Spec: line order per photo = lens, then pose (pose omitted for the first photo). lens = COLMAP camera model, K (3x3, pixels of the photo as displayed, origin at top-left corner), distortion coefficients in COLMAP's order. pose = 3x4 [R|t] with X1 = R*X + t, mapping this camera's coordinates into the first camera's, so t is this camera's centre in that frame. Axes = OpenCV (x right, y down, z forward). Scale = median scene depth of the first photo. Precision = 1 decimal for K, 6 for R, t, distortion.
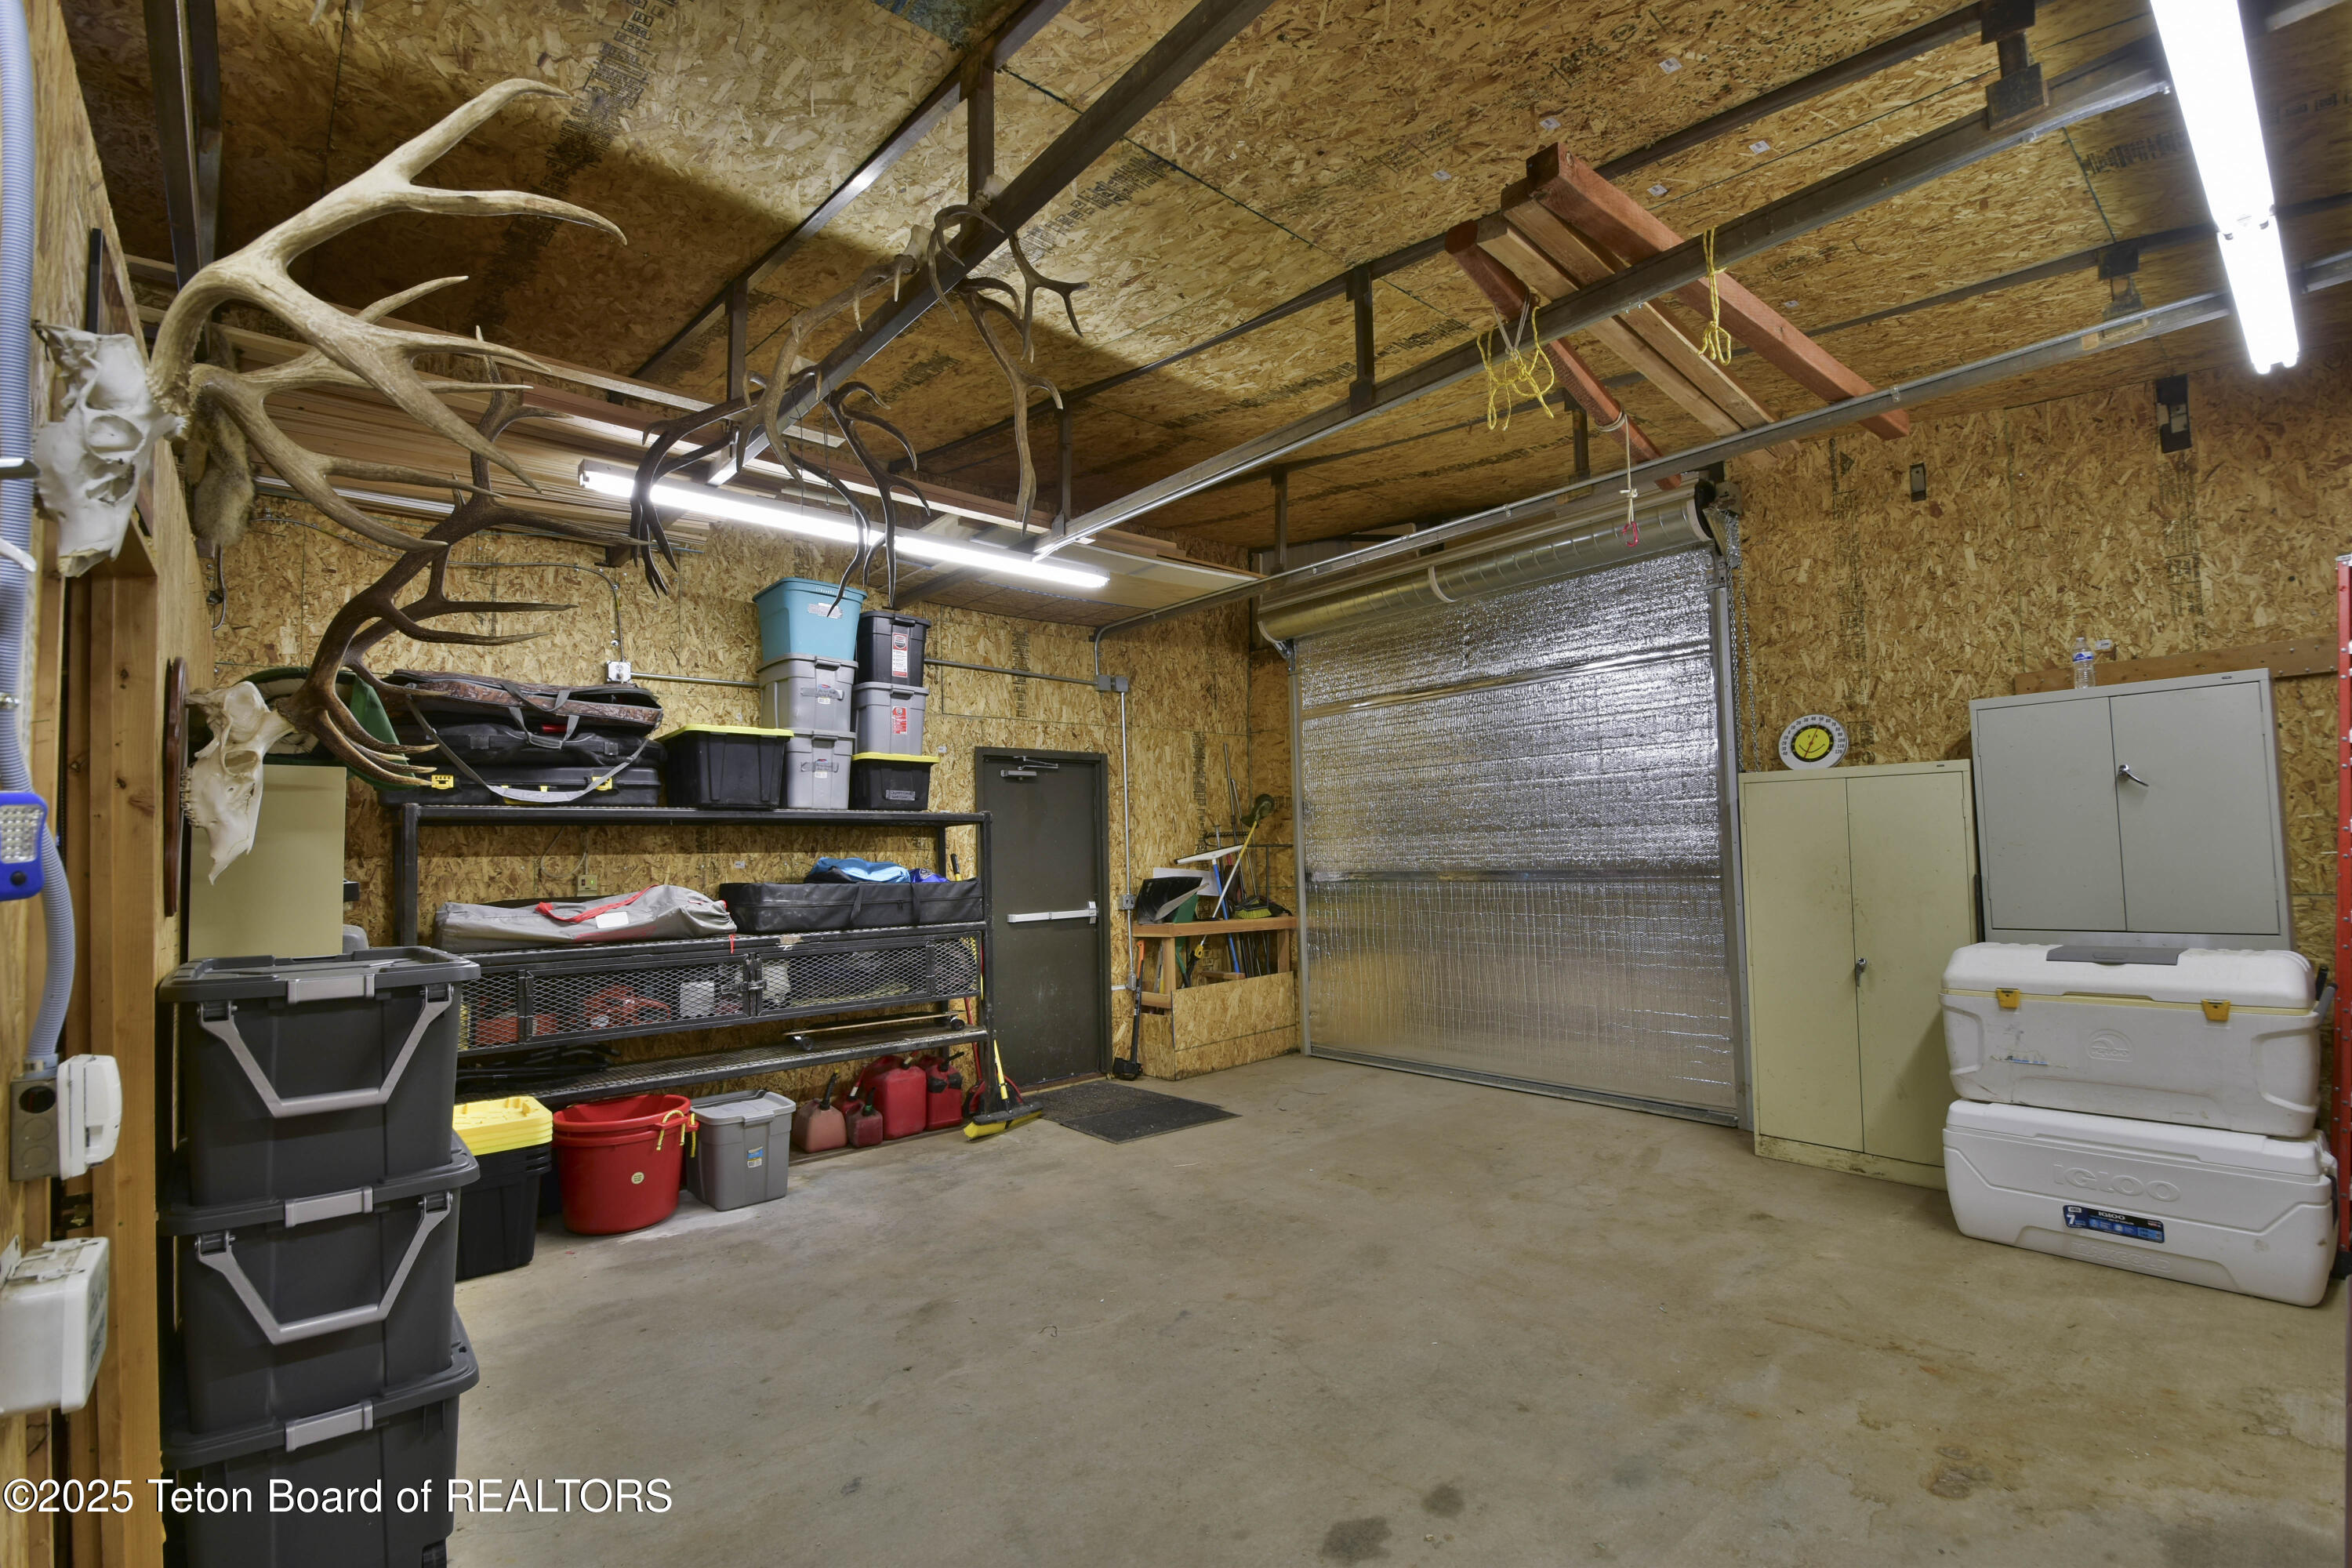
lens RADIAL K [[1039.8, 0, 1186.0], [0, 1039.8, 795.2], [0, 0, 1]] dist [0.010726, -0.017897]
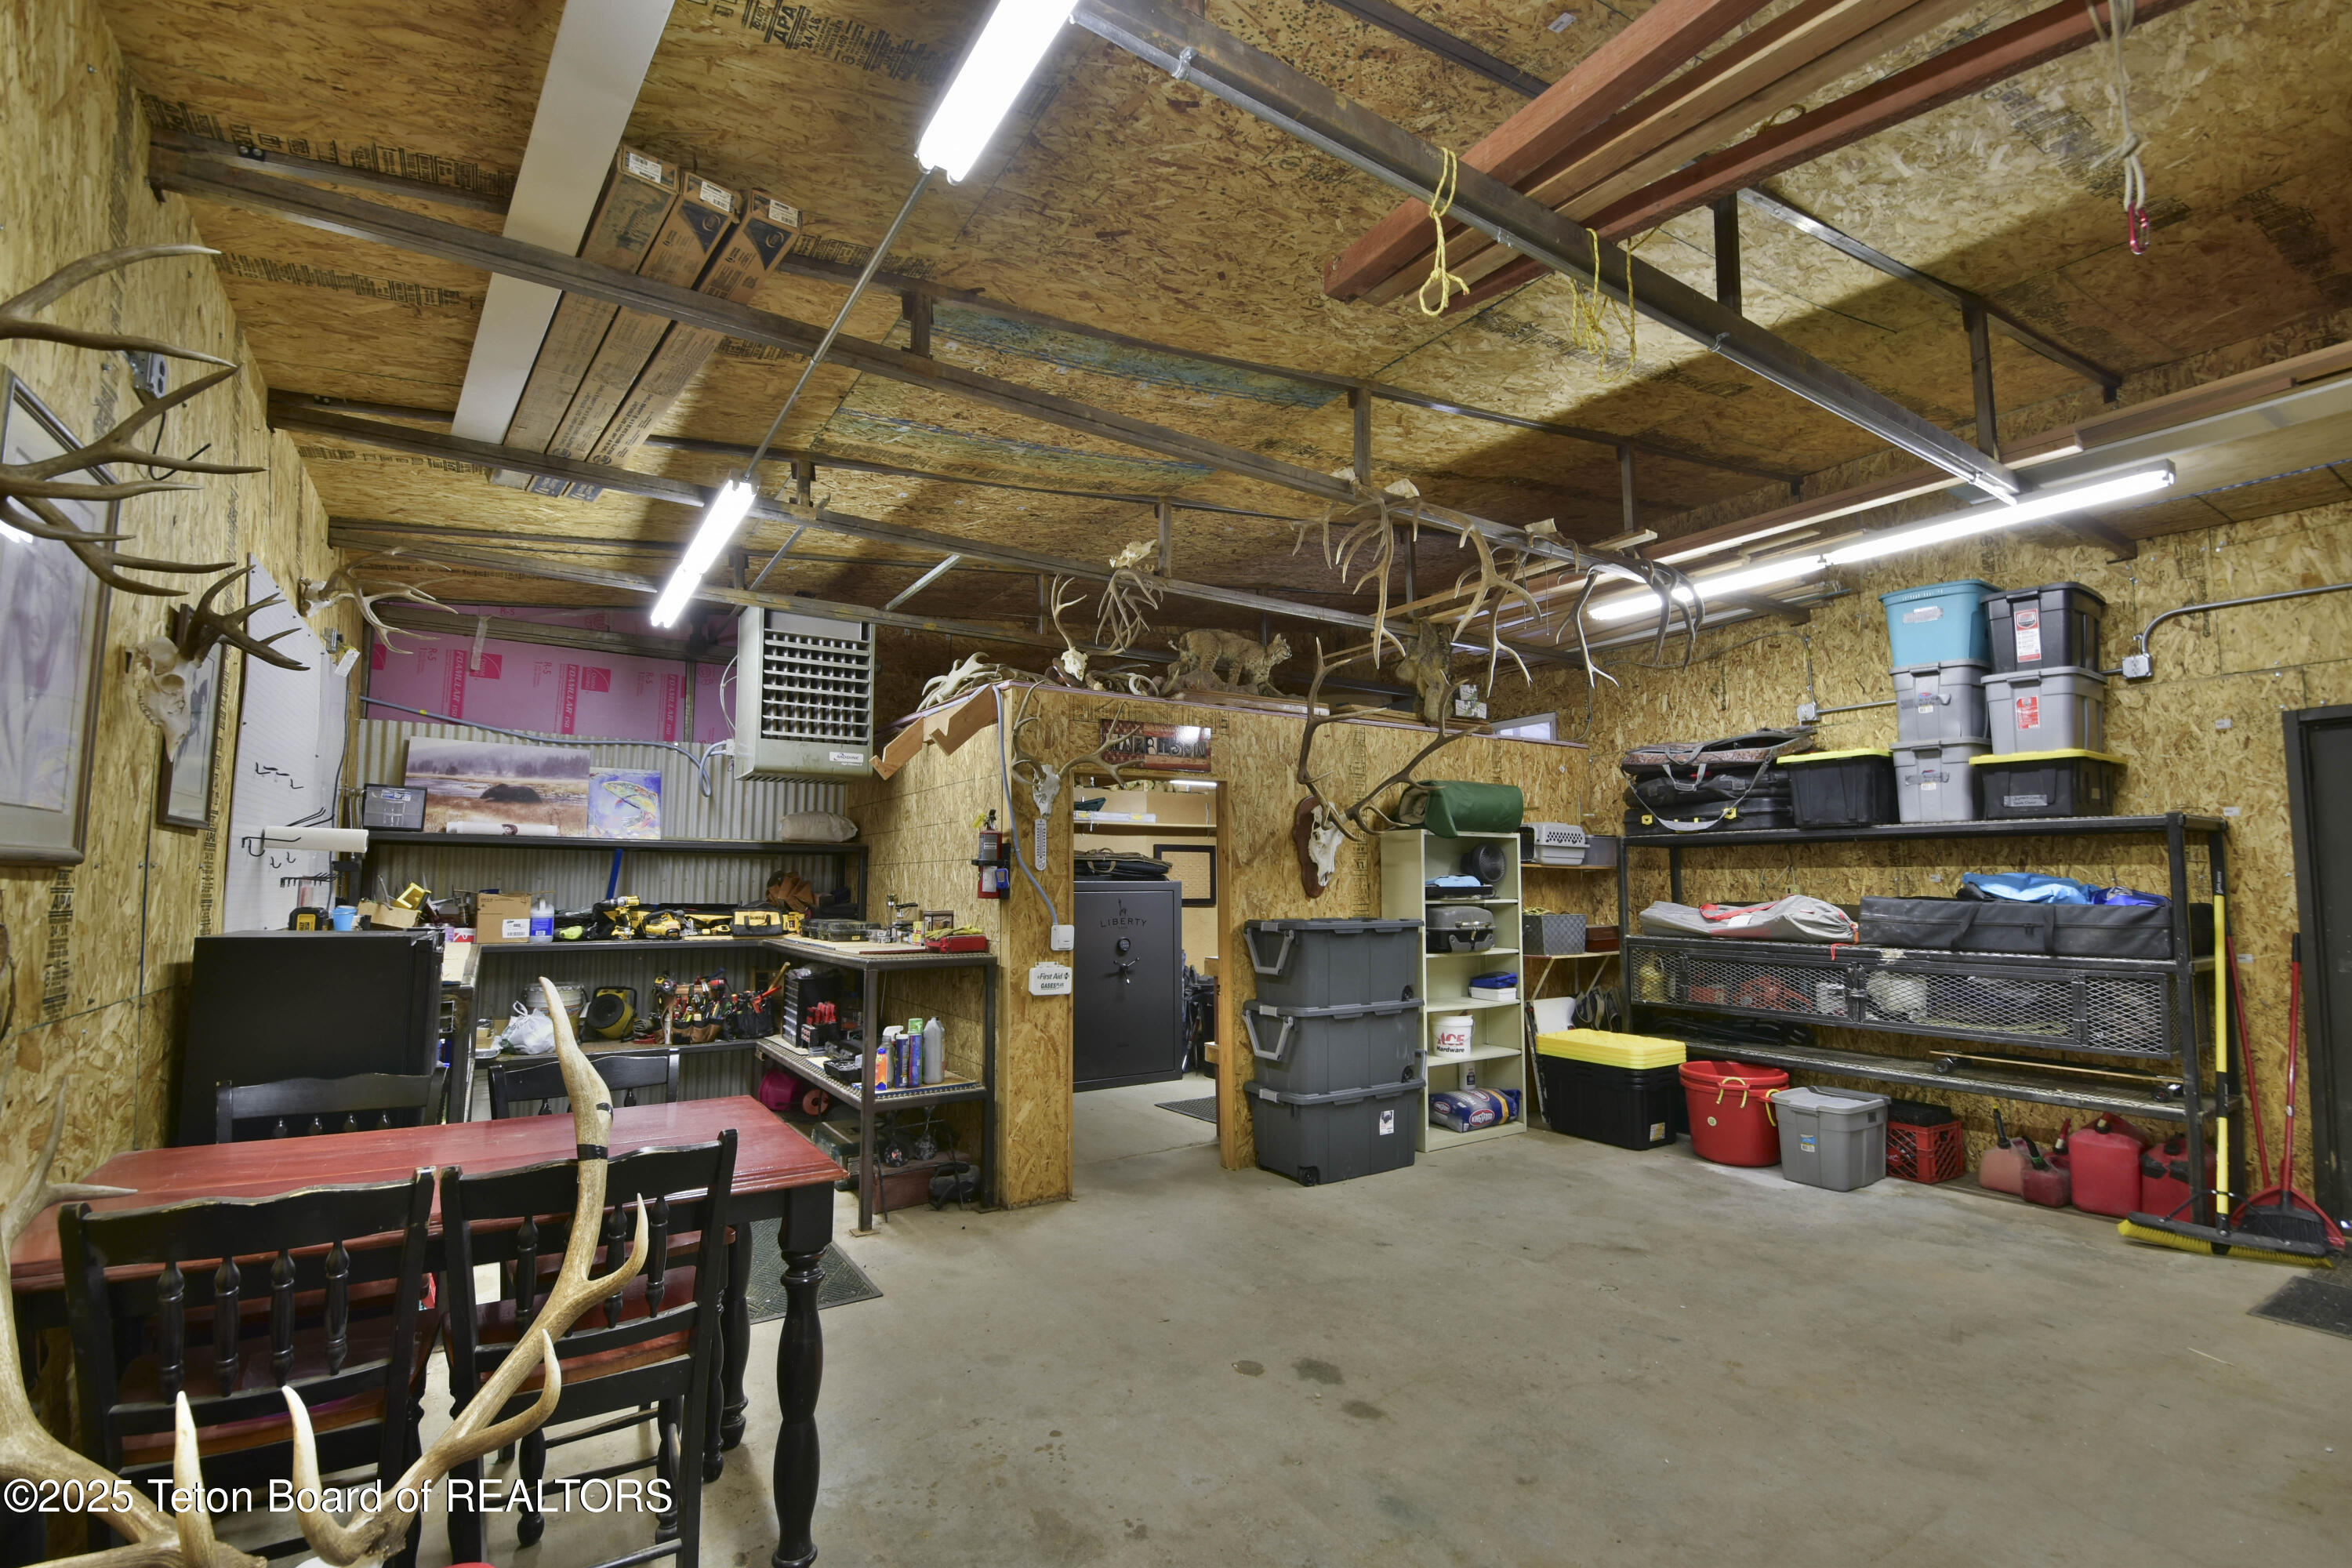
lens RADIAL K [[1039.8, 0, 1194.4], [0, 1039.8, 796.0], [0, 0, 1]] dist [0.010726, -0.017897]
pose [[-0.136869, -0.057108, -0.988942, 0.784150], [0.066396, 0.995563, -0.066679, 0.009123], [0.988362, -0.074788, -0.132470, 0.517696]]
